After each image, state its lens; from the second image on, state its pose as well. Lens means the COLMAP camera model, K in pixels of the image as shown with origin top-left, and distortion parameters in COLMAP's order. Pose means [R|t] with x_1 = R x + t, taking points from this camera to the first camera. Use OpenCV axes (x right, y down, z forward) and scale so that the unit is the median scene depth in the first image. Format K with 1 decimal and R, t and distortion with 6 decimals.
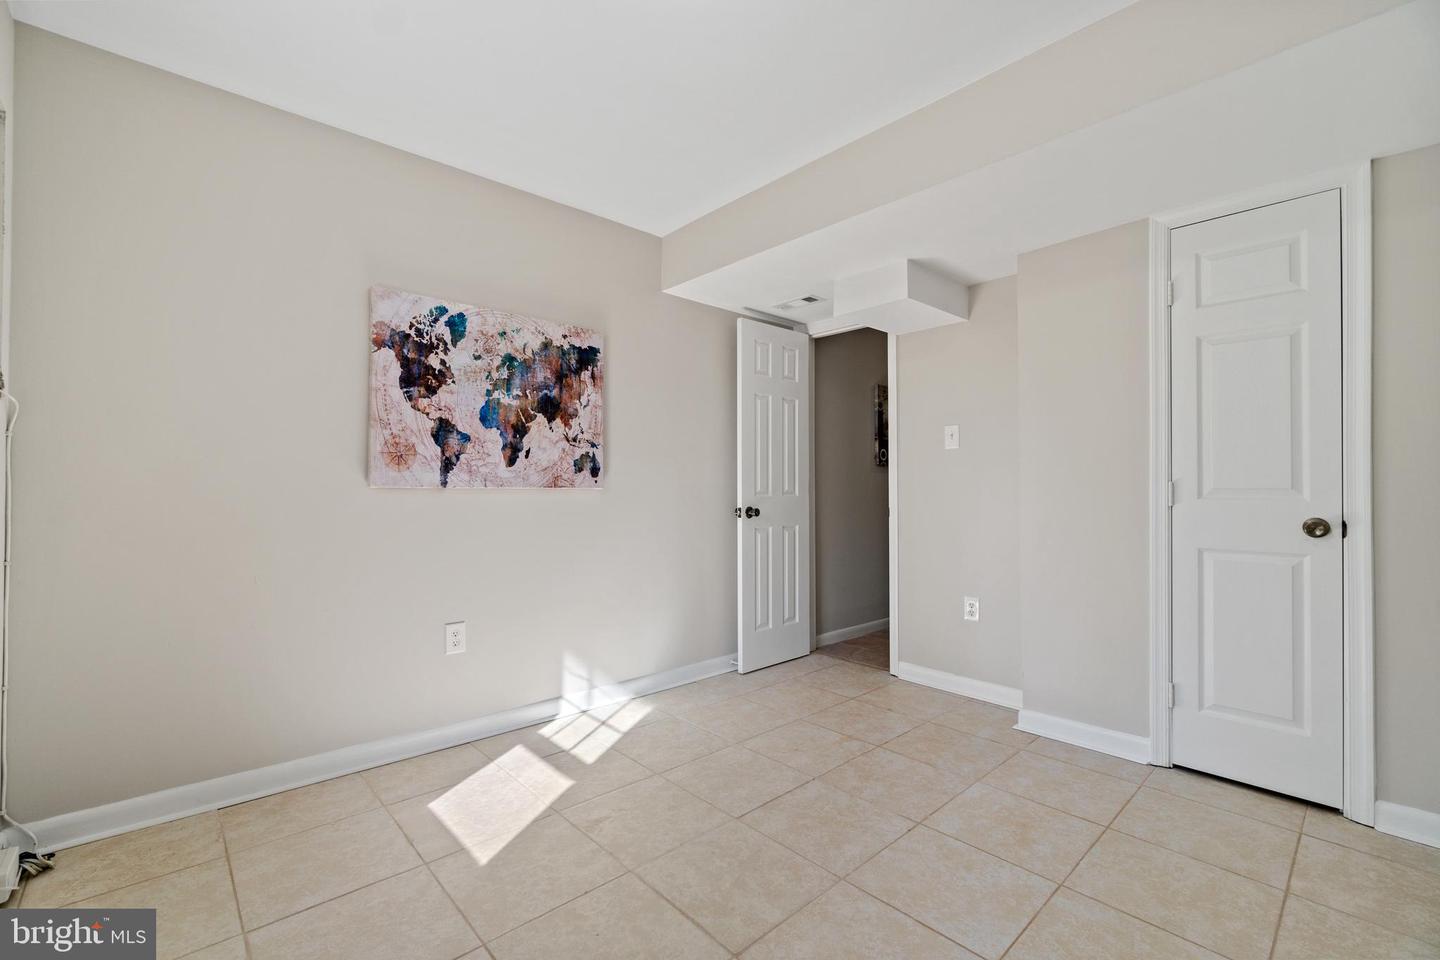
lens RADIAL K [[624.4, 0, 710.8], [0, 624.4, 482.7], [0, 0, 1]] dist [-0.003140, 0.000251]
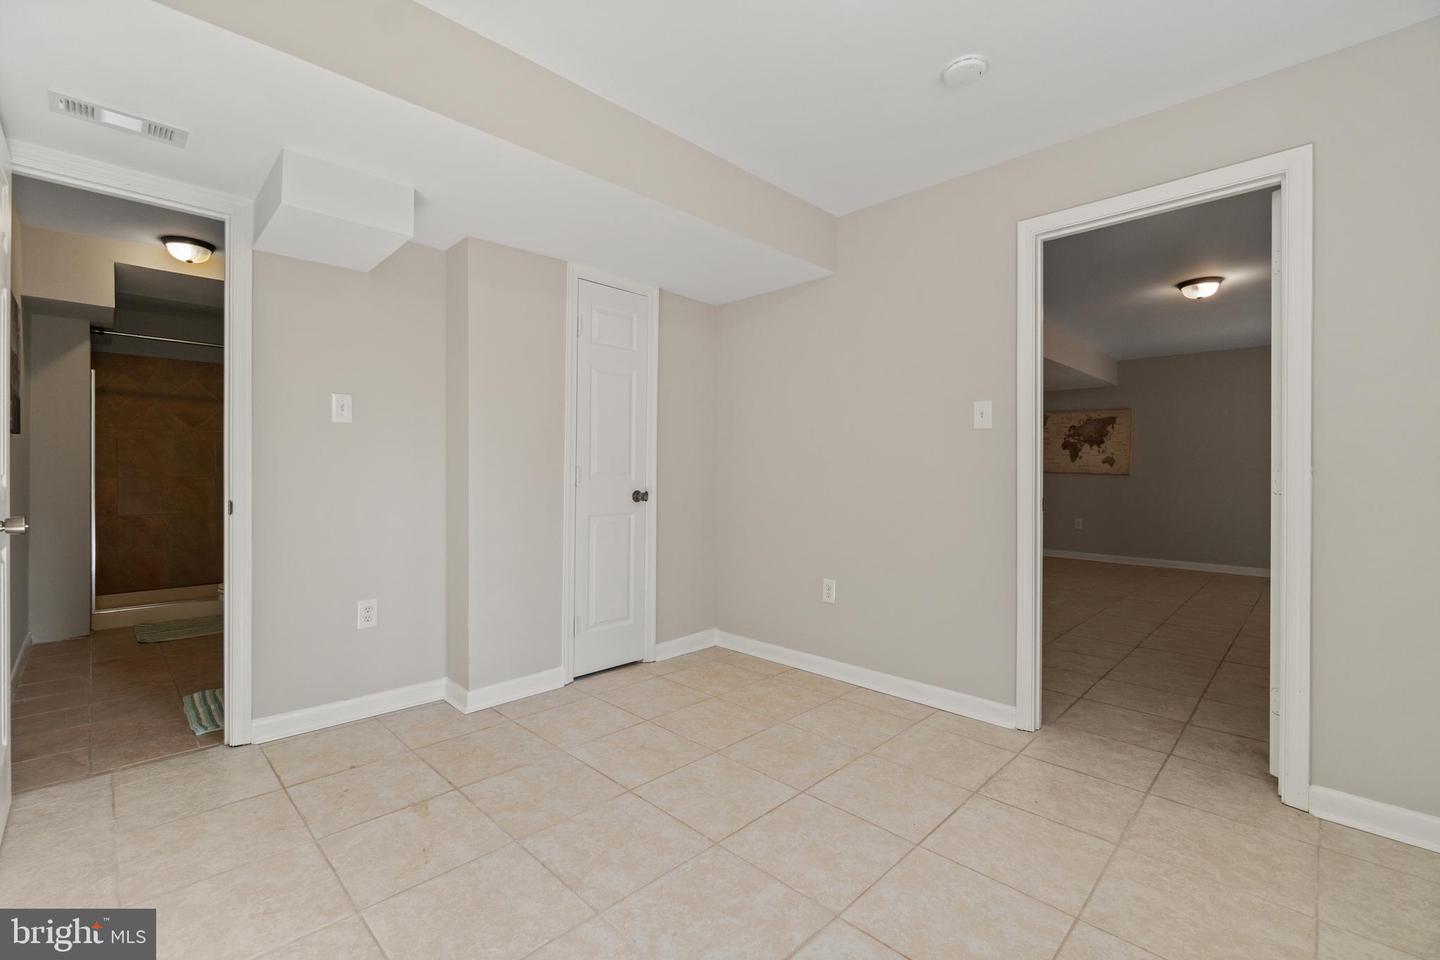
lens RADIAL K [[624.4, 0, 709.9], [0, 624.4, 476.4], [0, 0, 1]] dist [-0.003140, 0.000251]
pose [[-0.053263, -0.010219, 0.998528, -0.601627], [-0.014663, 0.999848, 0.009450, 0.000021], [-0.998473, -0.014138, -0.053405, 0.768115]]
